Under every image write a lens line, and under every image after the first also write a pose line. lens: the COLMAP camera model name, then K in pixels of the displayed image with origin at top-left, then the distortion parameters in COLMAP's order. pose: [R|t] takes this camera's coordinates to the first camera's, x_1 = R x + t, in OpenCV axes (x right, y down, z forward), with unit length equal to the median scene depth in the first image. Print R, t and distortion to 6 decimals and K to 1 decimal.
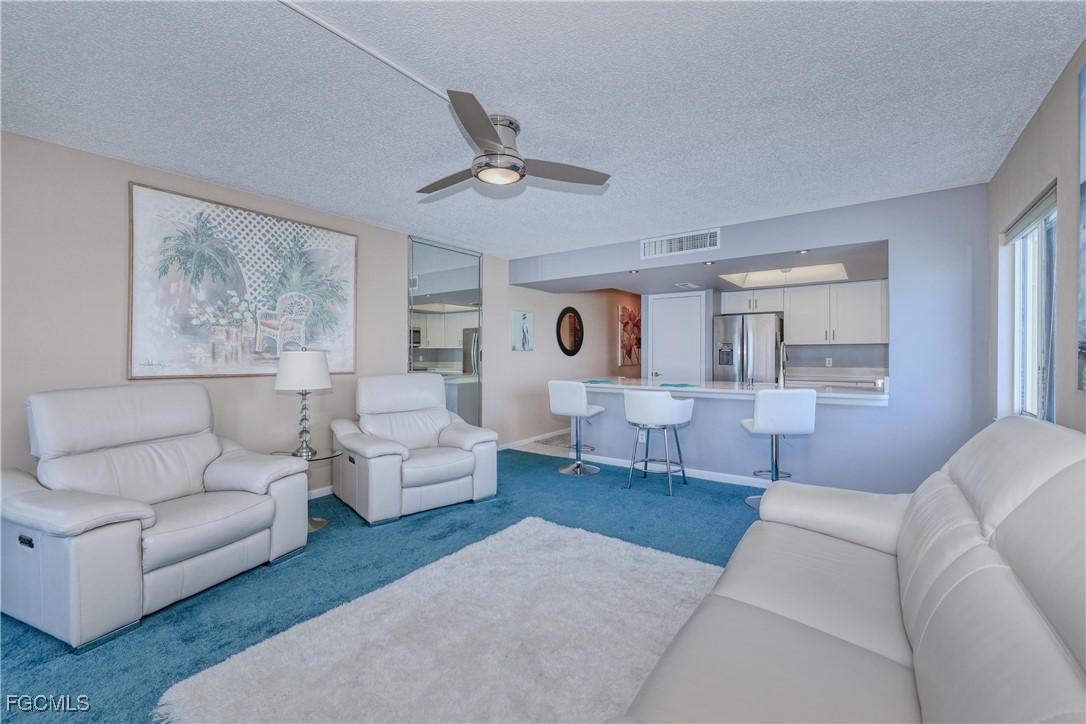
lens RADIAL K [[461.6, 0, 542.7], [0, 461.6, 359.9], [0, 0, 1]] dist [0.000357, 0.000177]
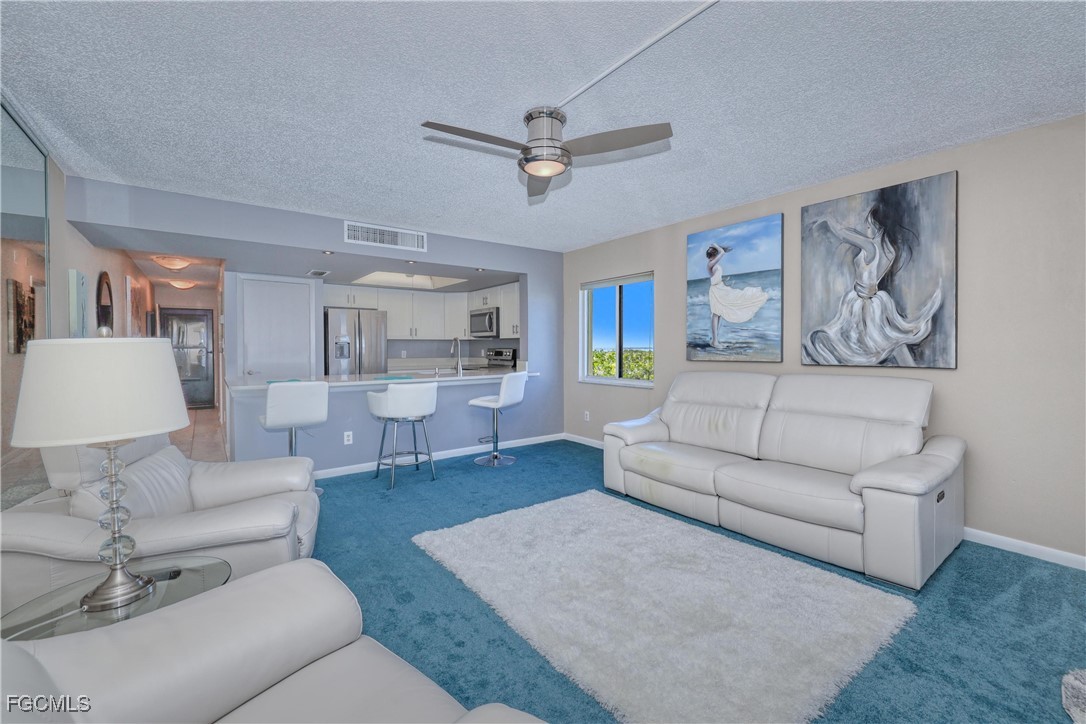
lens RADIAL K [[461.6, 0, 557.3], [0, 461.6, 354.6], [0, 0, 1]] dist [0.000357, 0.000177]
pose [[0.279884, -0.013122, 0.959944, -0.710871], [0.013878, 0.999857, 0.009621, -0.000555], [-0.959934, 0.010629, 0.280026, 0.464533]]
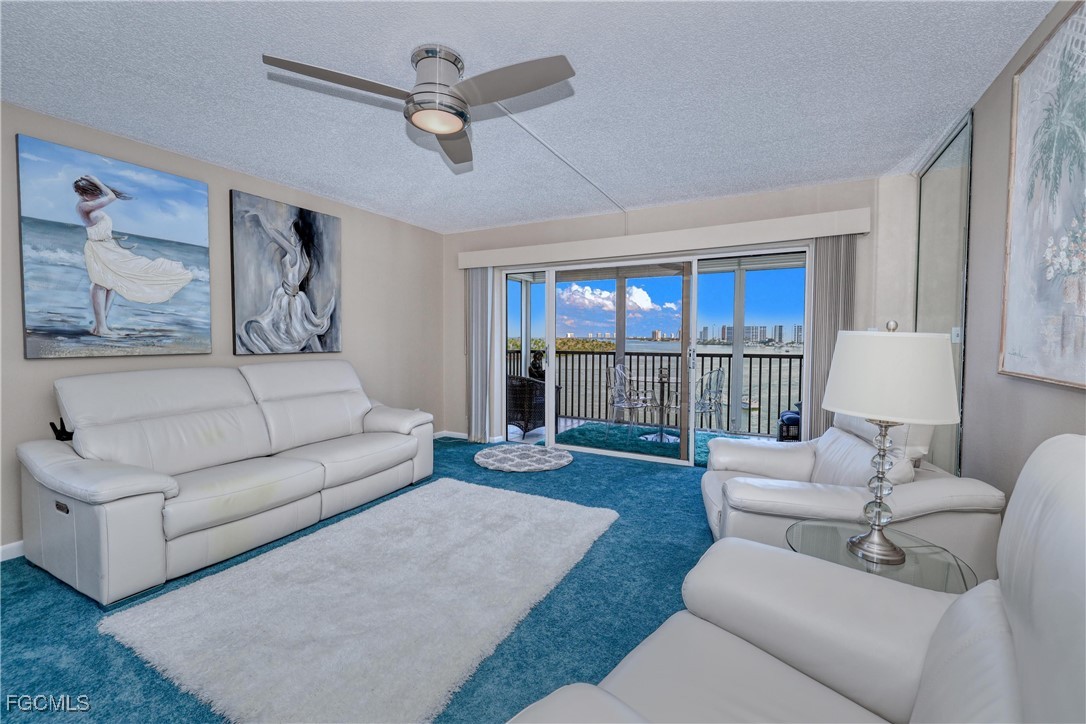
lens RADIAL K [[463.1, 0, 540.2], [0, 463.1, 354.3], [0, 0, 1]] dist [0.003807, -0.000455]
pose [[-0.990444, 0.002002, -0.137901, -0.102698], [-0.004741, 0.998810, 0.048546, -0.013114], [0.137834, 0.048736, -0.989256, 1.269632]]
